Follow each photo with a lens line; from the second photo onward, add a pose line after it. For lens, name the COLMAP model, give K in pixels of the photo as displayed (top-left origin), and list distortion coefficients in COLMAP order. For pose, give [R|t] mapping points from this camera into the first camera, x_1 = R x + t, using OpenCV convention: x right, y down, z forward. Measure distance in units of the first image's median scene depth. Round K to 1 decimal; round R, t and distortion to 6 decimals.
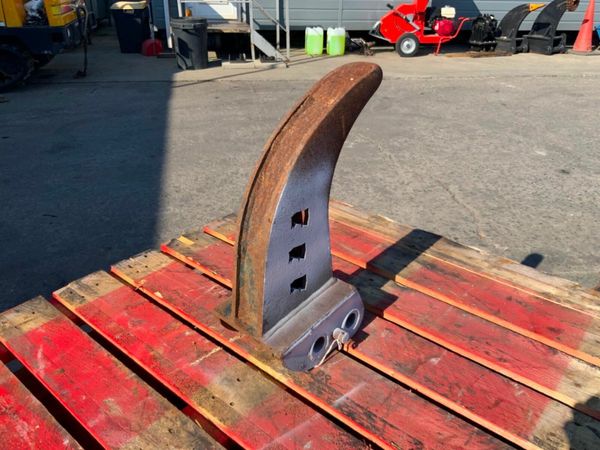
lens RADIAL K [[497.1, 0, 300.0], [0, 497.1, 225.0], [0, 0, 1]] dist [0.120631, -0.246074]
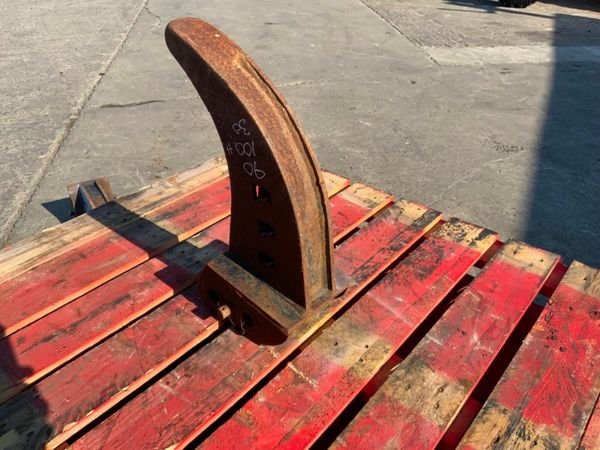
lens RADIAL K [[497.1, 0, 300.0], [0, 497.1, 225.0], [0, 0, 1]] dist [0.120631, -0.246074]
pose [[-0.005125, -0.561617, 0.827382, -0.701697], [0.443942, 0.740110, 0.505127, -0.352485], [-0.896041, 0.369898, 0.245532, 0.620015]]
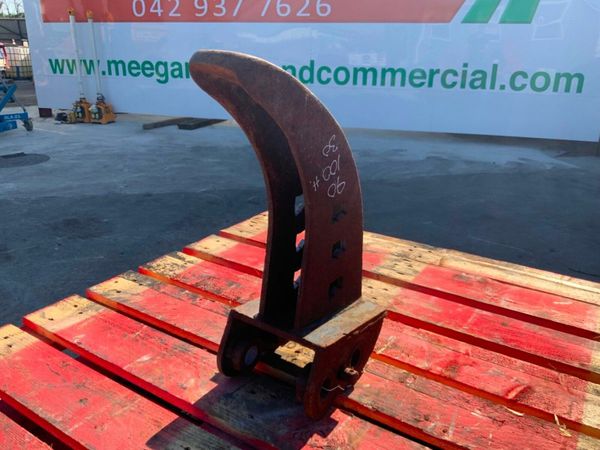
lens RADIAL K [[497.1, 0, 300.0], [0, 497.1, 225.0], [0, 0, 1]] dist [0.120631, -0.246074]
pose [[-0.991169, 0.009343, -0.132275, 0.096077], [-0.090097, 0.684454, 0.723468, -0.528120], [0.097296, 0.728996, -0.677568, 1.330681]]
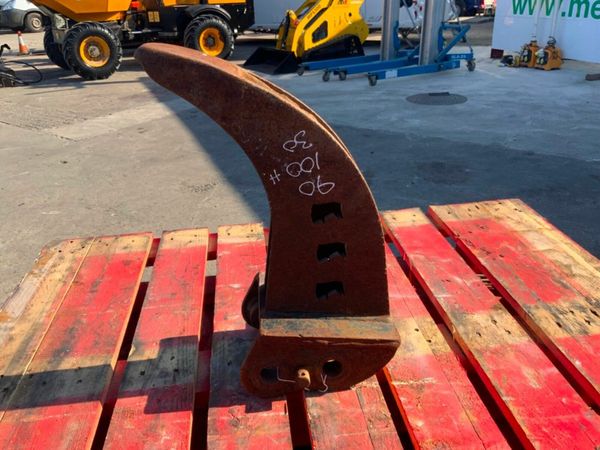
lens RADIAL K [[502.5, 0, 300.0], [0, 502.5, 225.0], [0, 0, 1]] dist [0.058305, -0.115947]
pose [[-0.734748, -0.285738, 0.615222, -0.441179], [0.328908, 0.643140, 0.691513, -0.492491], [-0.593266, 0.710440, -0.378565, 1.124098]]
